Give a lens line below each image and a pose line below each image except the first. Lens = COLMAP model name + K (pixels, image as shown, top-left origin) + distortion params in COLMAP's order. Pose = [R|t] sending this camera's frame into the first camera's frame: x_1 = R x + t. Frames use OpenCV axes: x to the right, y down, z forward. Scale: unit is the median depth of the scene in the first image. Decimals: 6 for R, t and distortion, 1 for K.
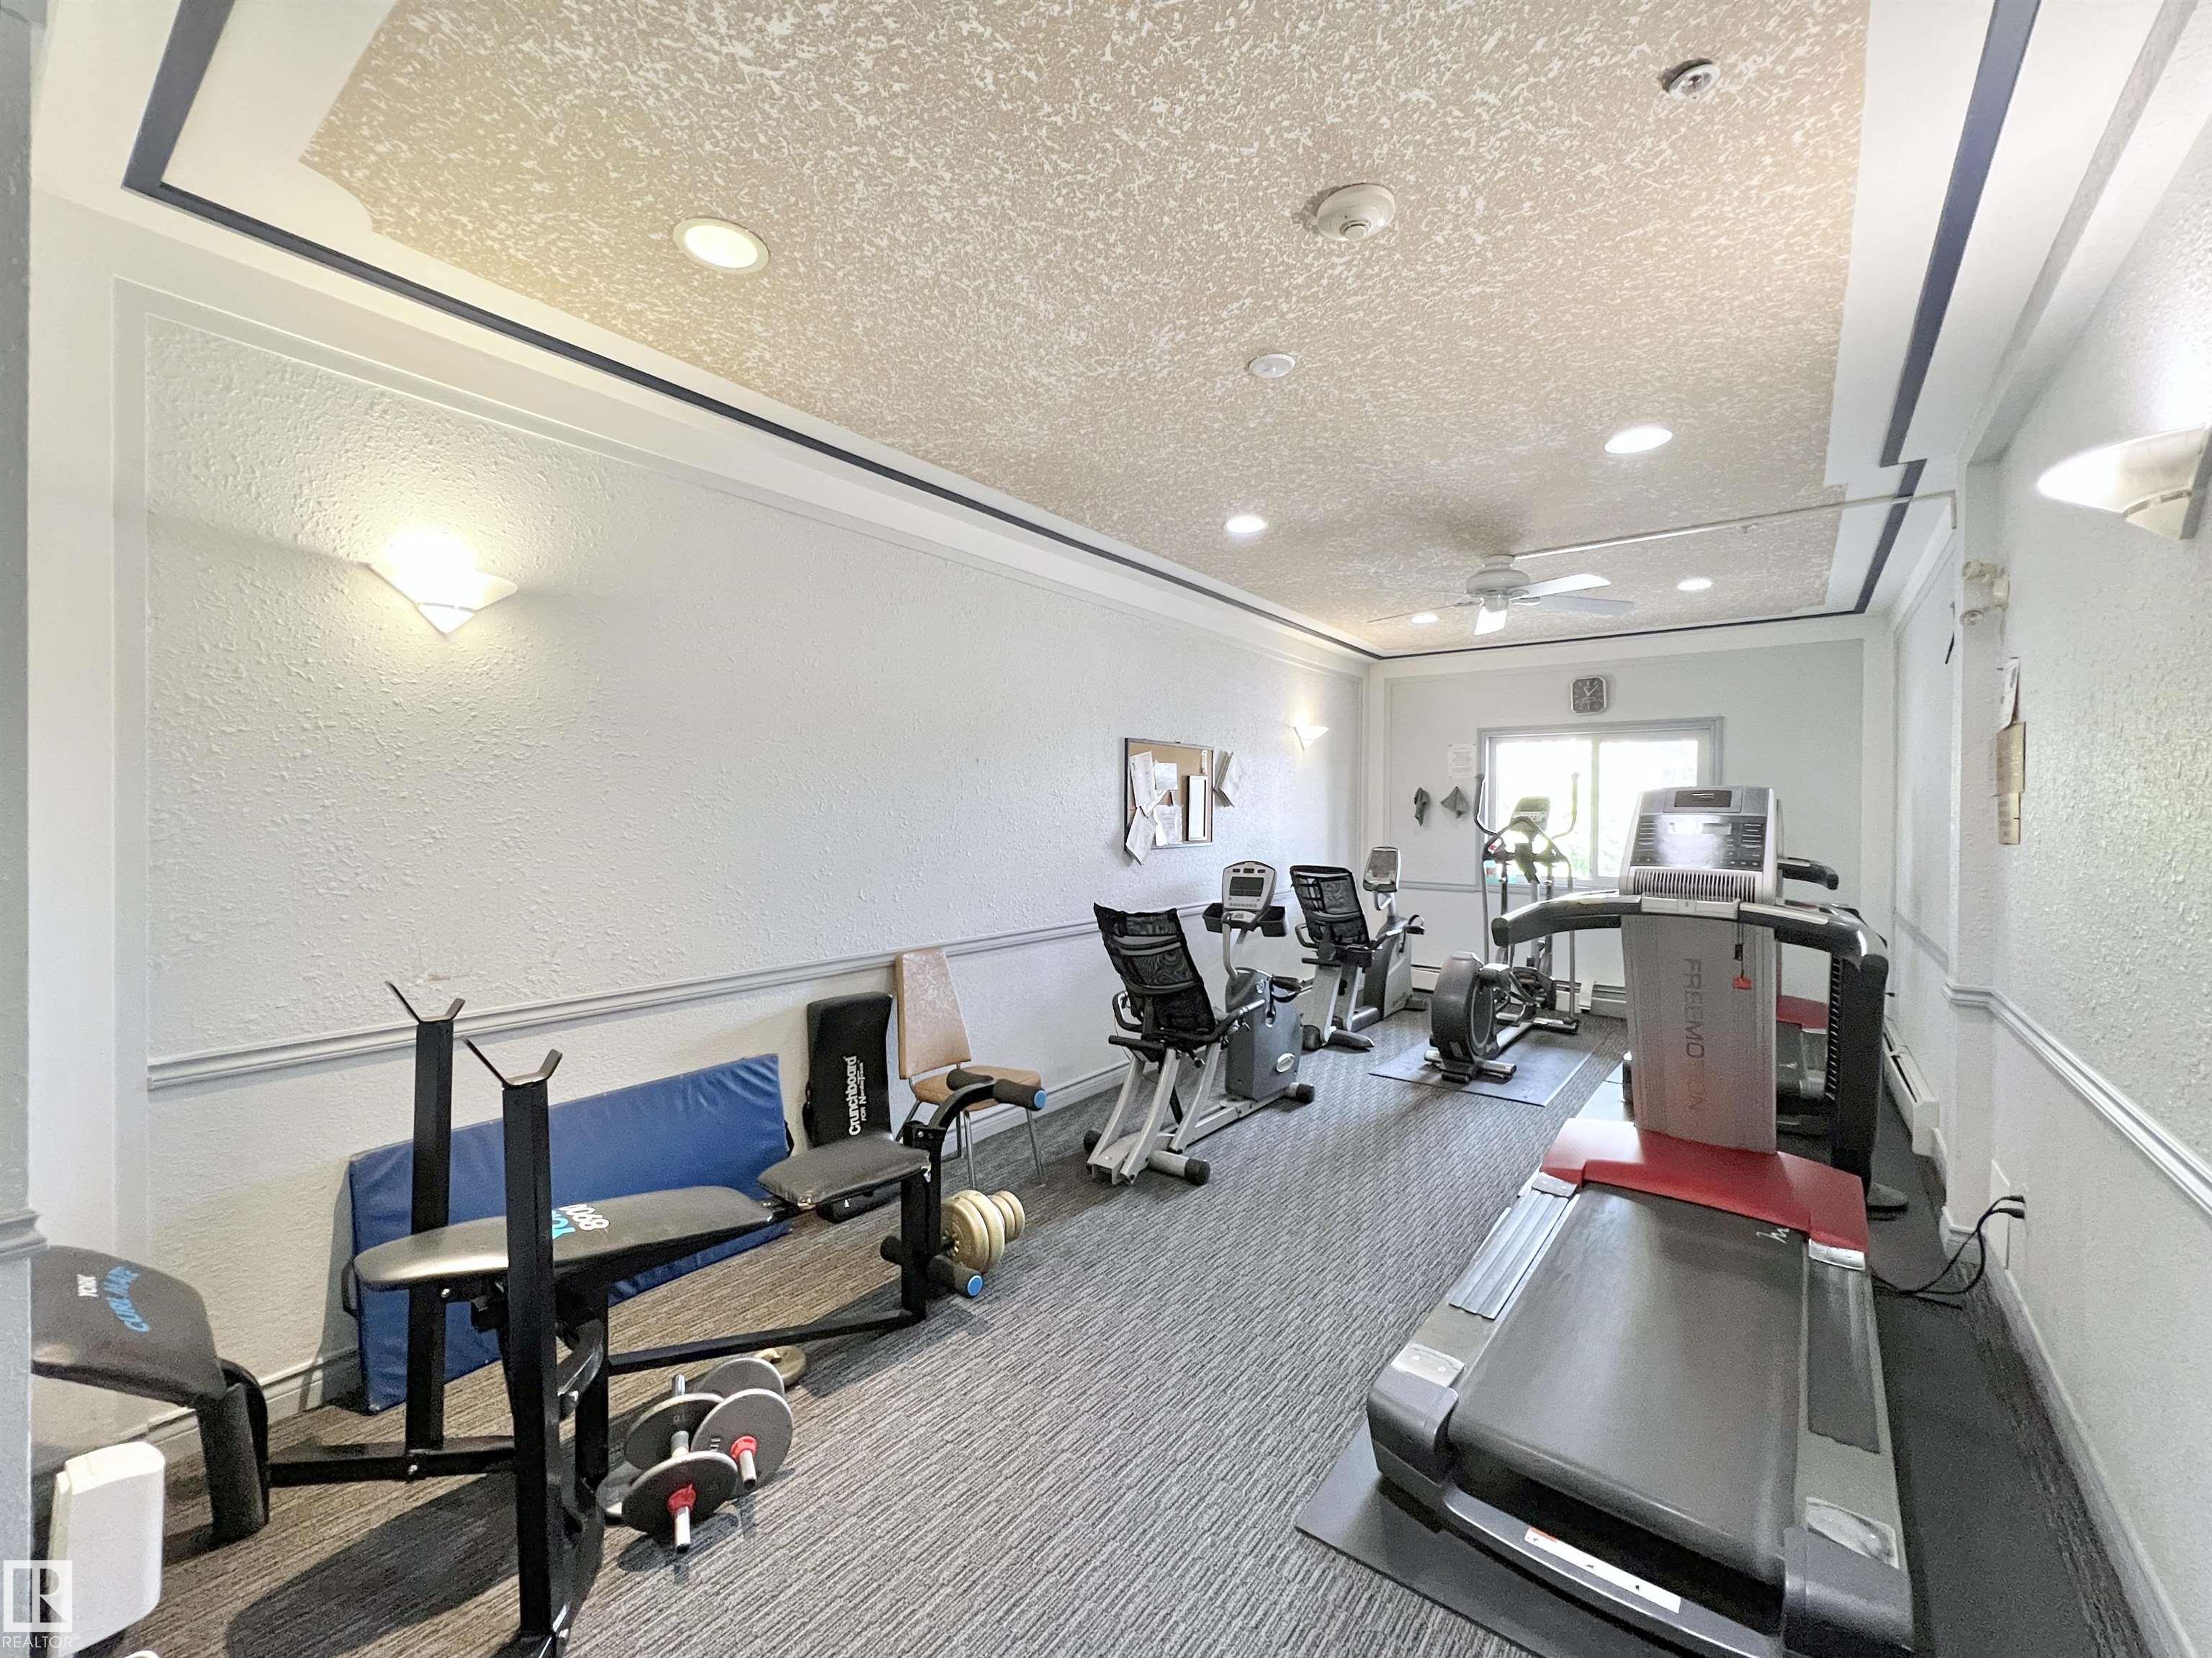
lens RADIAL K [[897.4, 0, 1106.0], [0, 897.4, 829.0], [0, 0, 1]] dist [-0.000082, 0.000059]
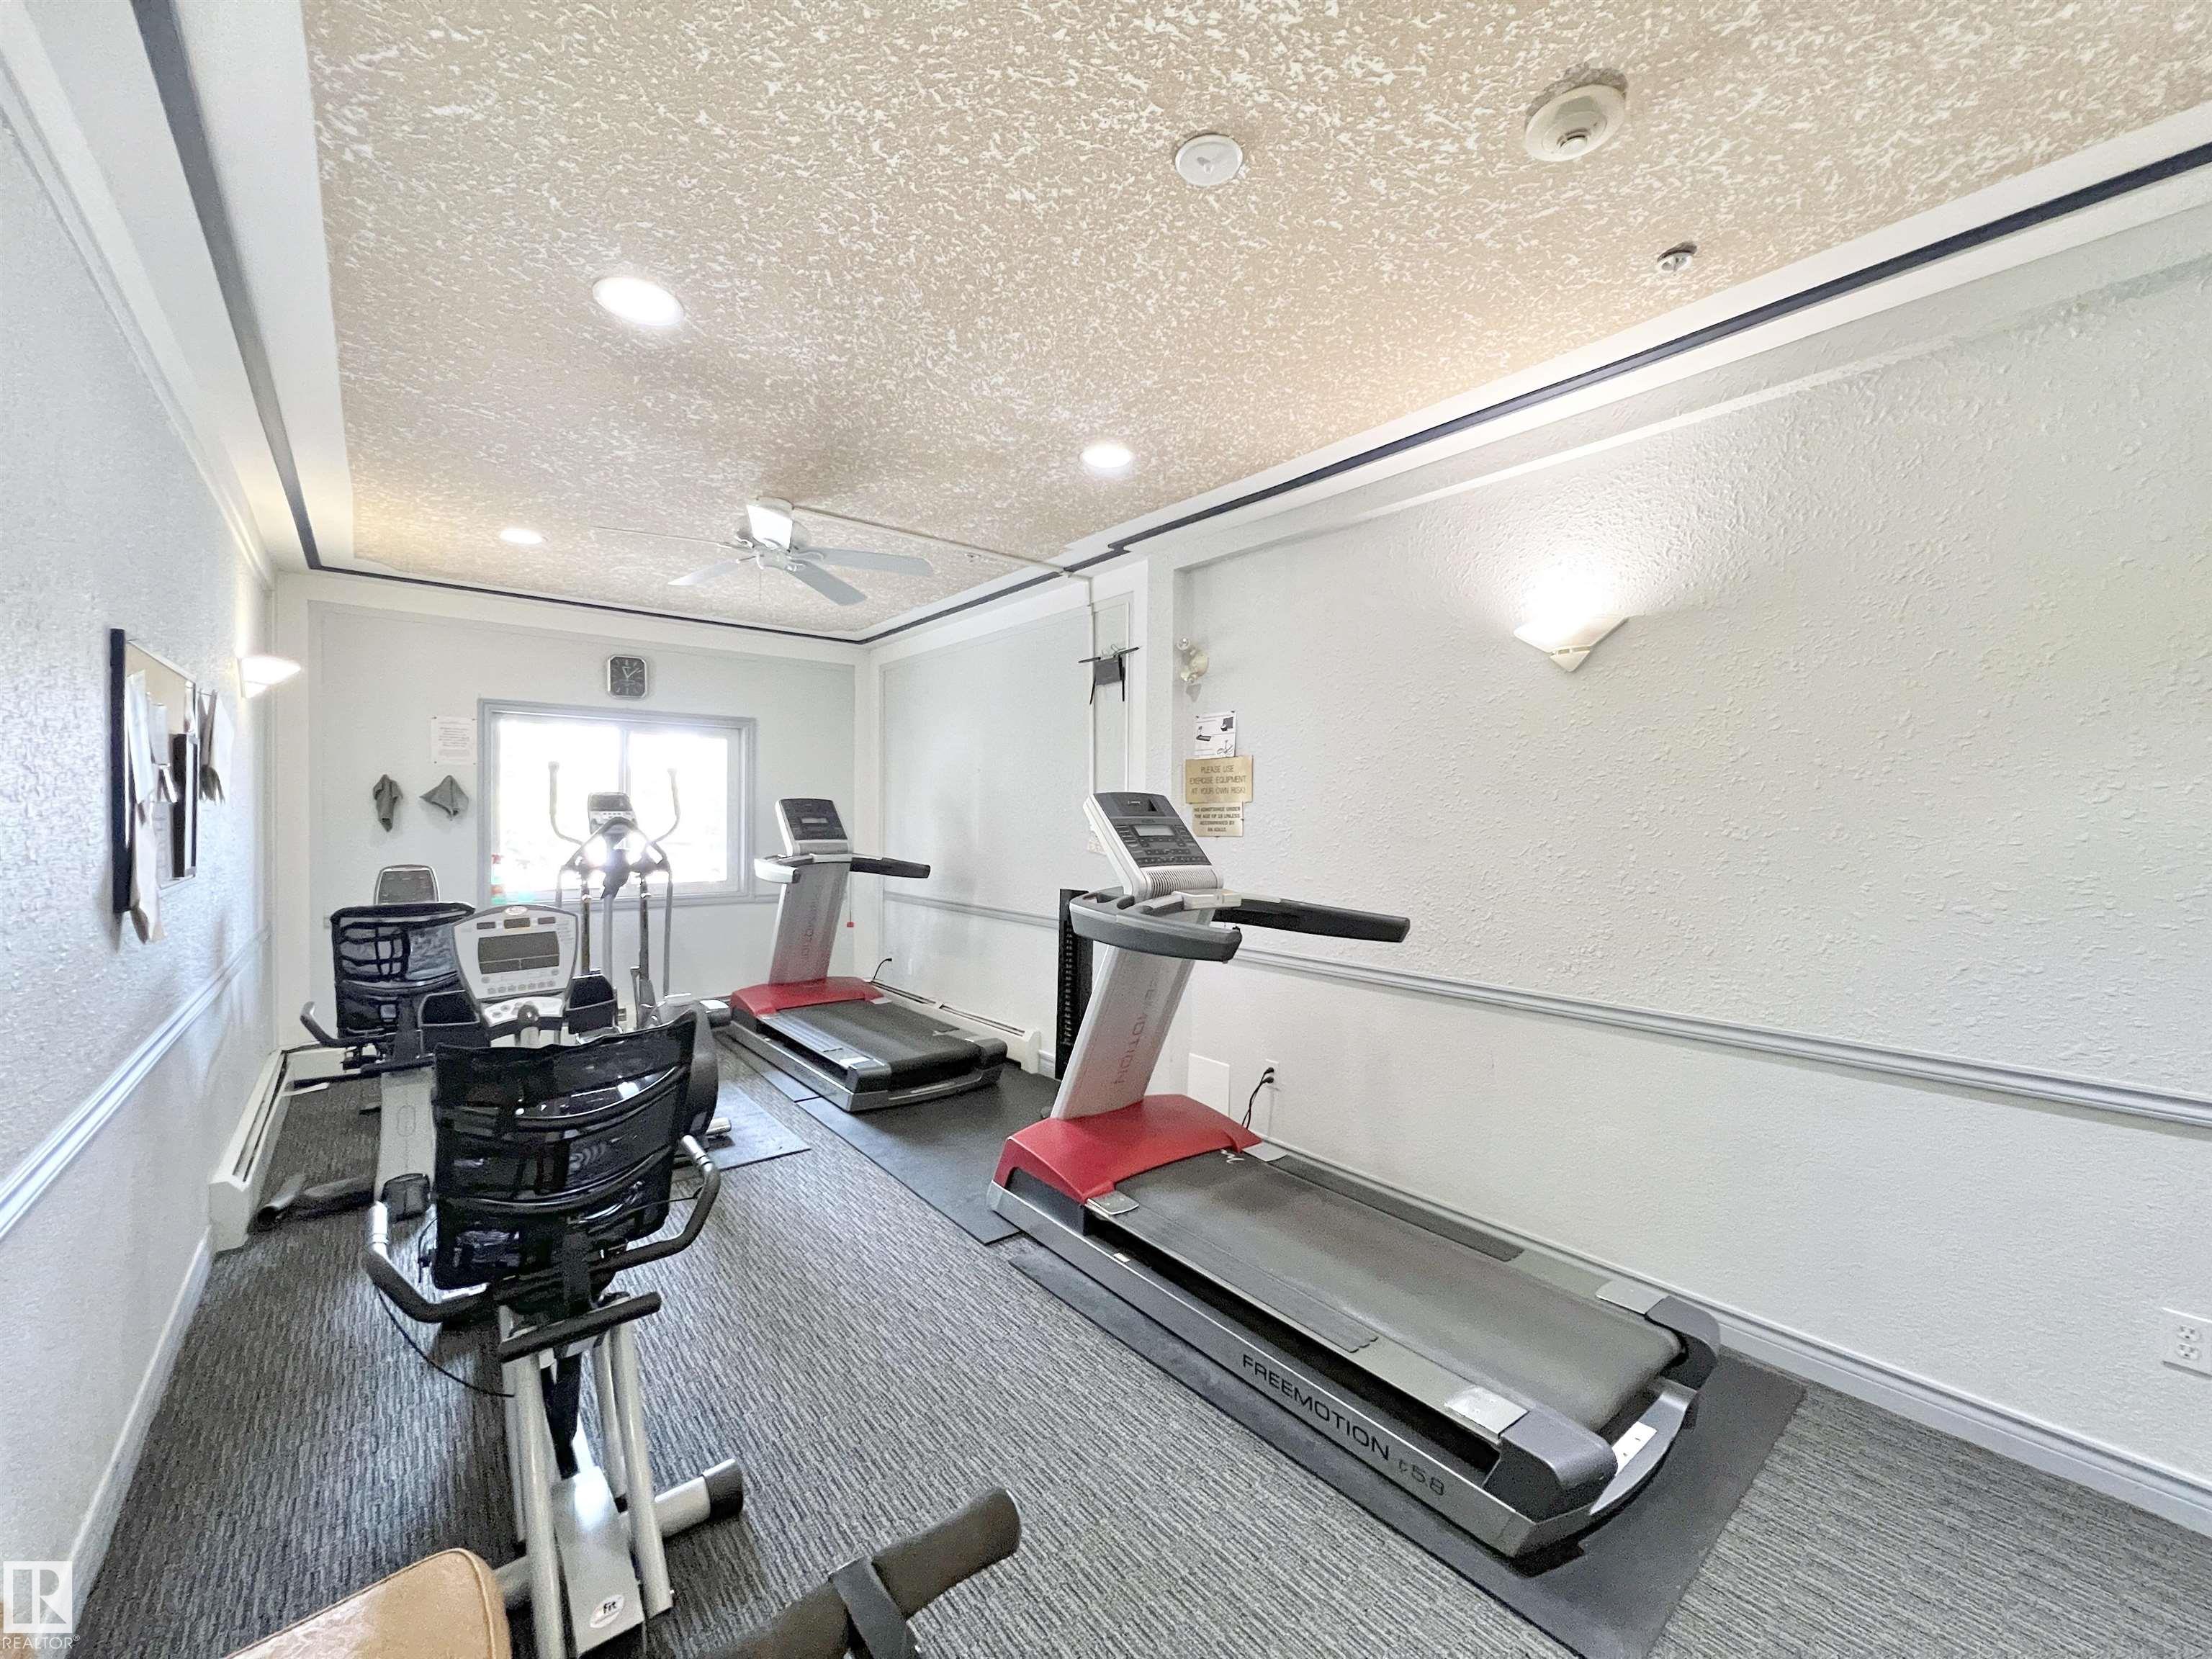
lens RADIAL K [[881.8, 0, 1106.0], [0, 881.8, 829.5], [0, 0, 1]] dist [-0.002700, -0.000105]
pose [[0.233335, -0.022169, 0.972144, -0.287113], [0.014906, 0.999704, 0.019219, -0.015867], [-0.972282, 0.010006, 0.233596, 0.540825]]
